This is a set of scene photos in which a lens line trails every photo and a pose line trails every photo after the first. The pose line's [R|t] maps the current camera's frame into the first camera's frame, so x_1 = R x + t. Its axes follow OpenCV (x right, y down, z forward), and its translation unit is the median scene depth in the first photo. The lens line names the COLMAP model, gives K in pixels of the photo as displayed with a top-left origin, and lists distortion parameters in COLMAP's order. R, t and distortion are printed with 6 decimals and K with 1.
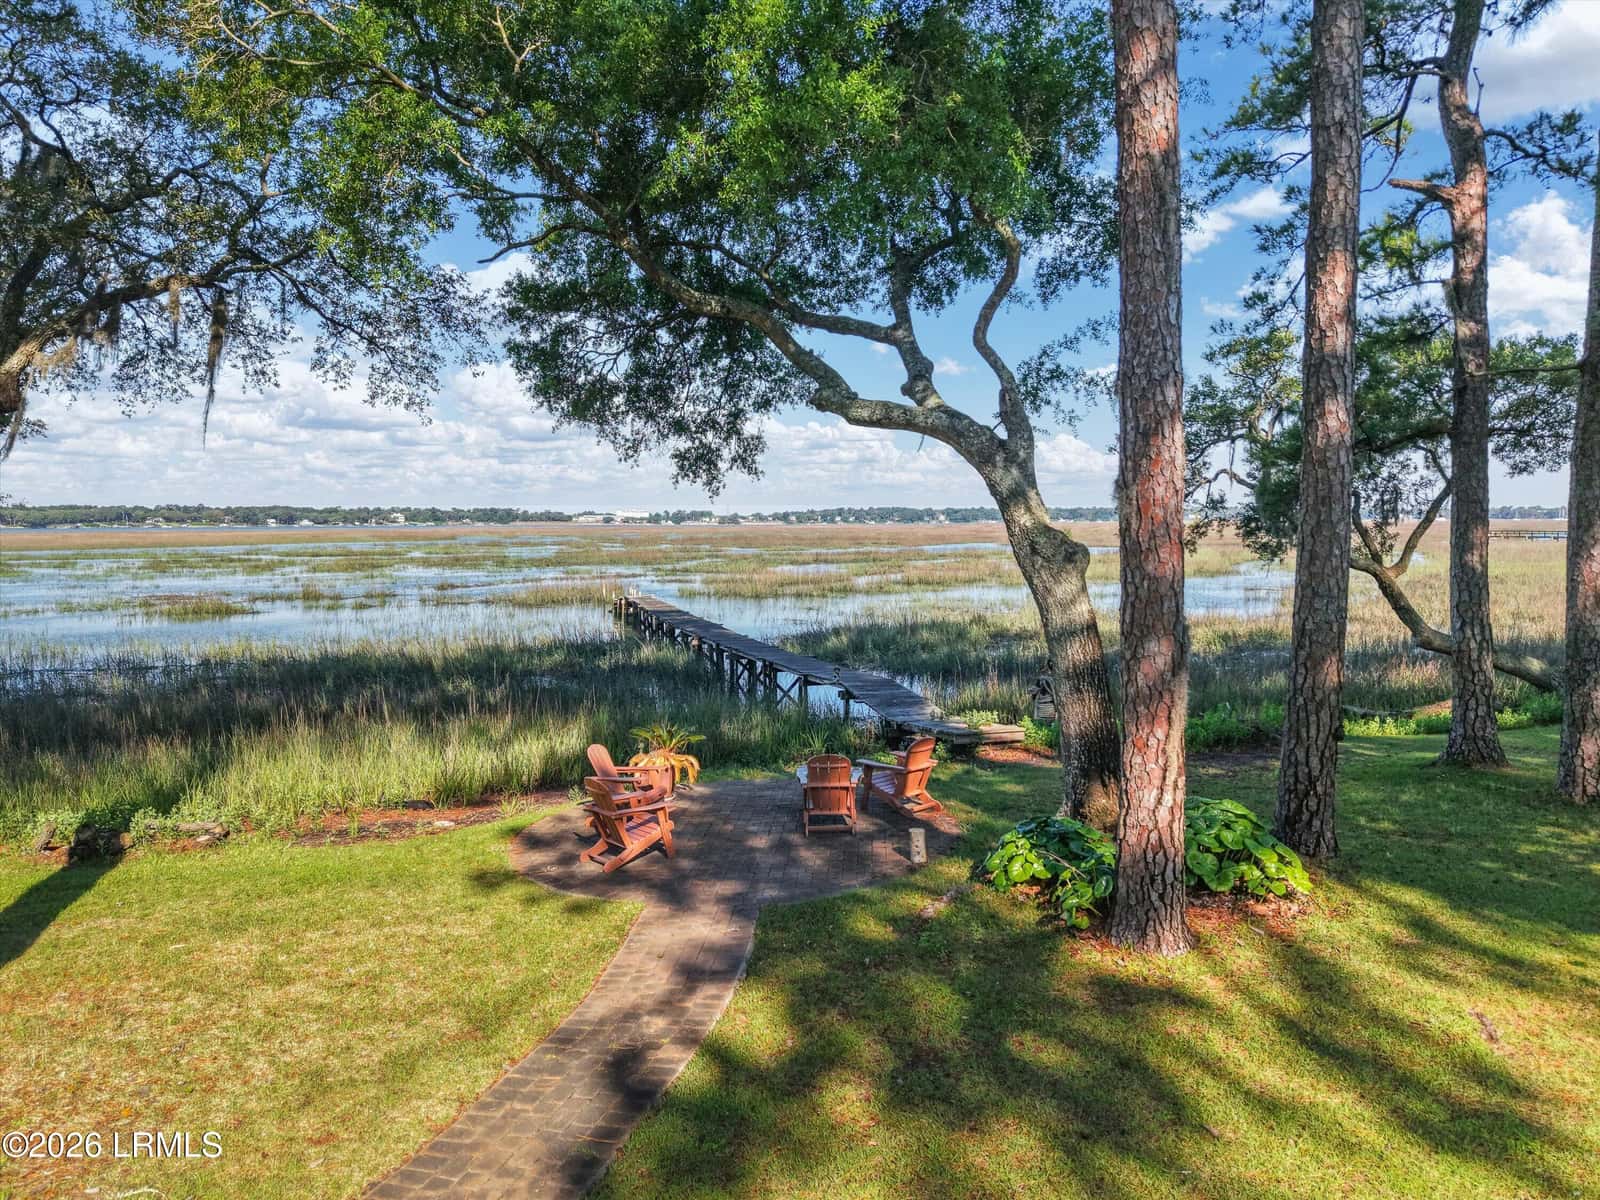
lens RADIAL K [[1050.3, 0, 803.8], [0, 1050.3, 610.4], [0, 0, 1]] dist [0.085072, -0.137072]
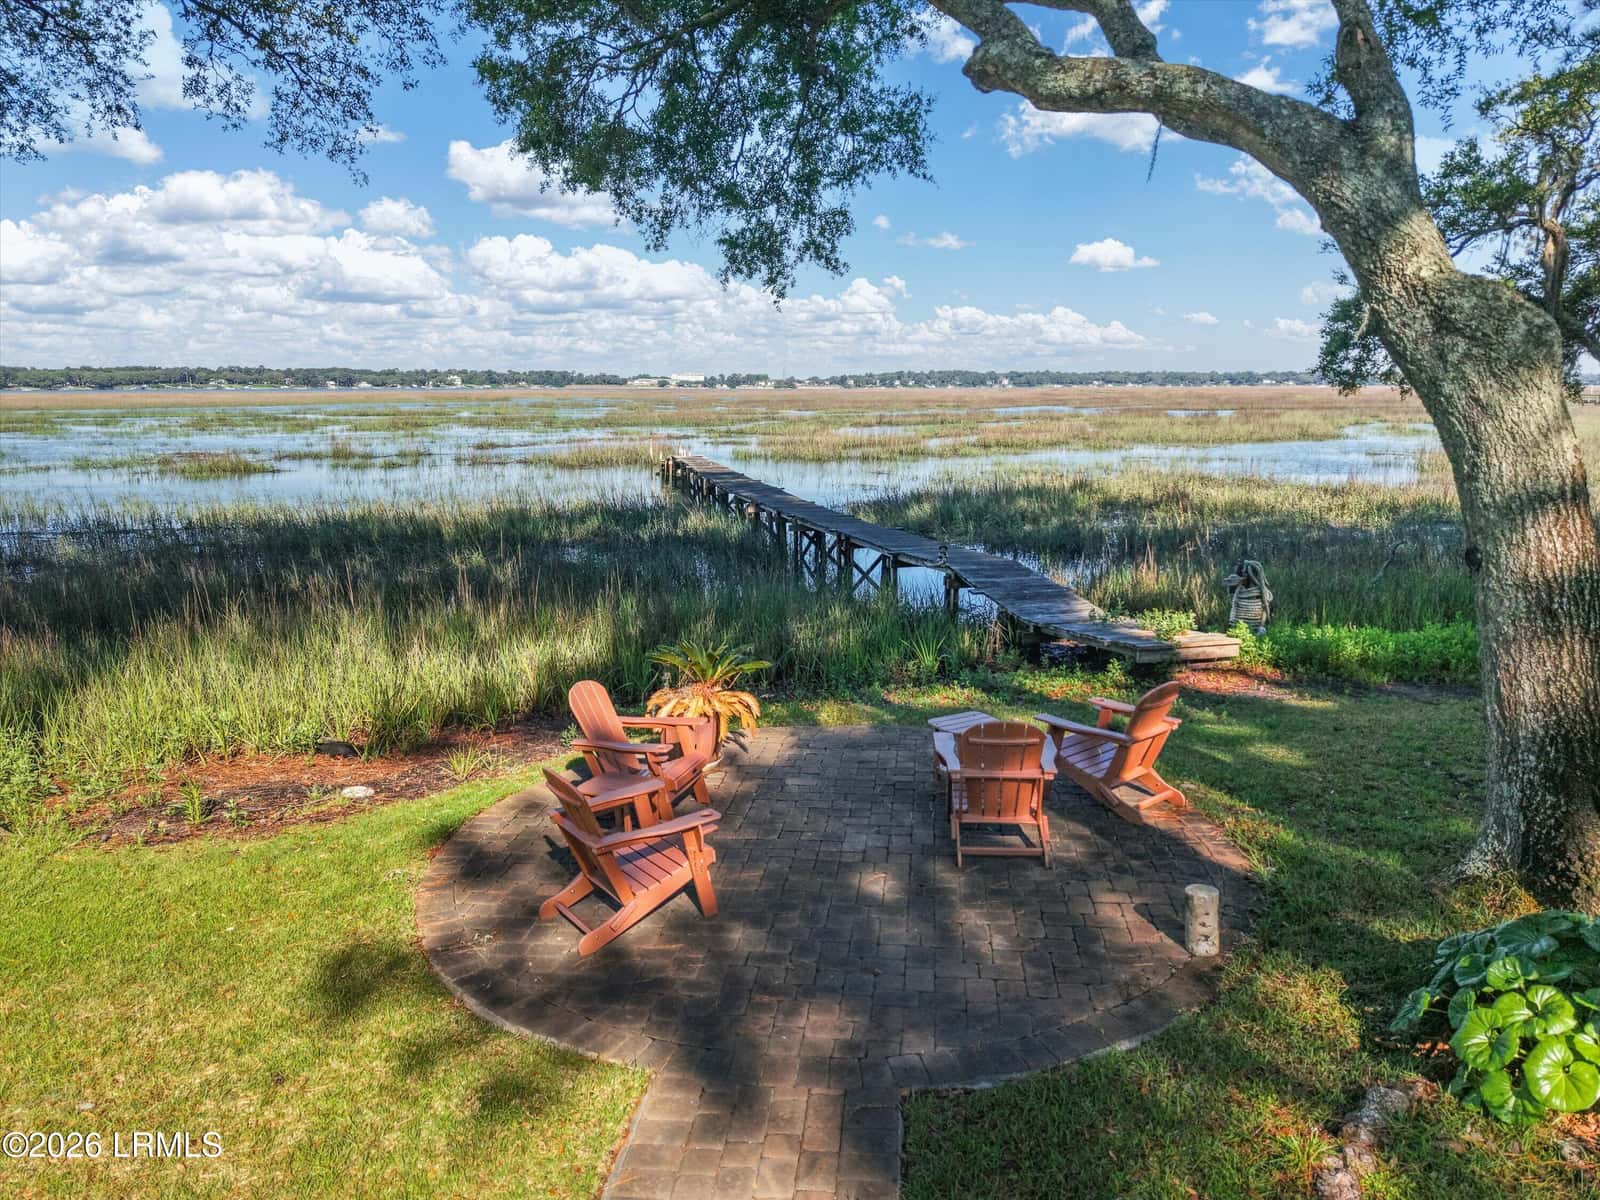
lens RADIAL K [[1050.3, 0, 803.8], [0, 1050.3, 610.4], [0, 0, 1]] dist [0.085072, -0.137072]
pose [[0.998573, 0.013931, -0.051550, -0.018595], [-0.007381, 0.992111, 0.125142, 0.005443], [0.052887, -0.124583, 0.990799, 0.172448]]
